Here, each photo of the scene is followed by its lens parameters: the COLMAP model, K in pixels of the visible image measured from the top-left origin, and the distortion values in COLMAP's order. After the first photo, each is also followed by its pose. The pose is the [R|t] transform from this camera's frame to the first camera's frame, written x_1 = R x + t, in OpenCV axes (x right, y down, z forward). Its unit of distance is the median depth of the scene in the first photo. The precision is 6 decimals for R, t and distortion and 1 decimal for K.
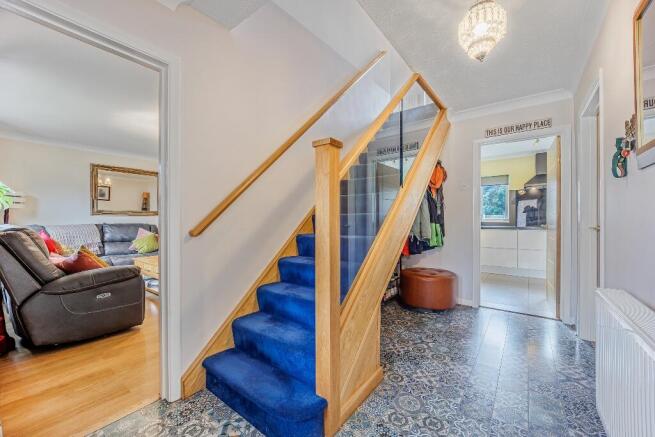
lens RADIAL K [[264.0, 0, 324.4], [0, 264.0, 217.7], [0, 0, 1]] dist [-0.020523, 0.000061]
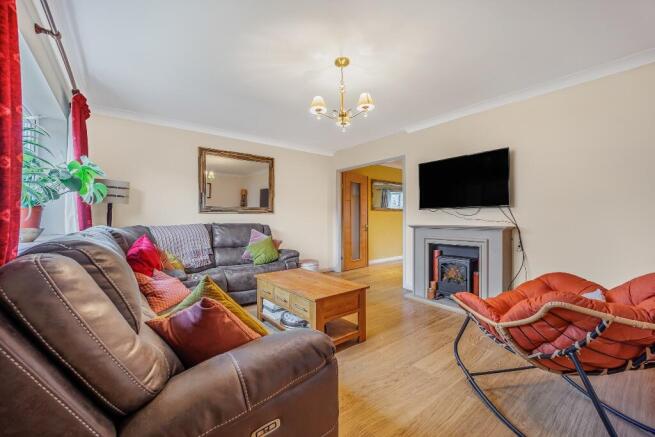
lens RADIAL K [[264.0, 0, 324.4], [0, 264.0, 217.7], [0, 0, 1]] dist [-0.020523, 0.000061]
pose [[0.967764, 0.001536, -0.251854, -0.327324], [-0.000617, 0.999993, 0.003727, 0.001852], [0.251858, -0.003451, 0.967758, 0.321775]]
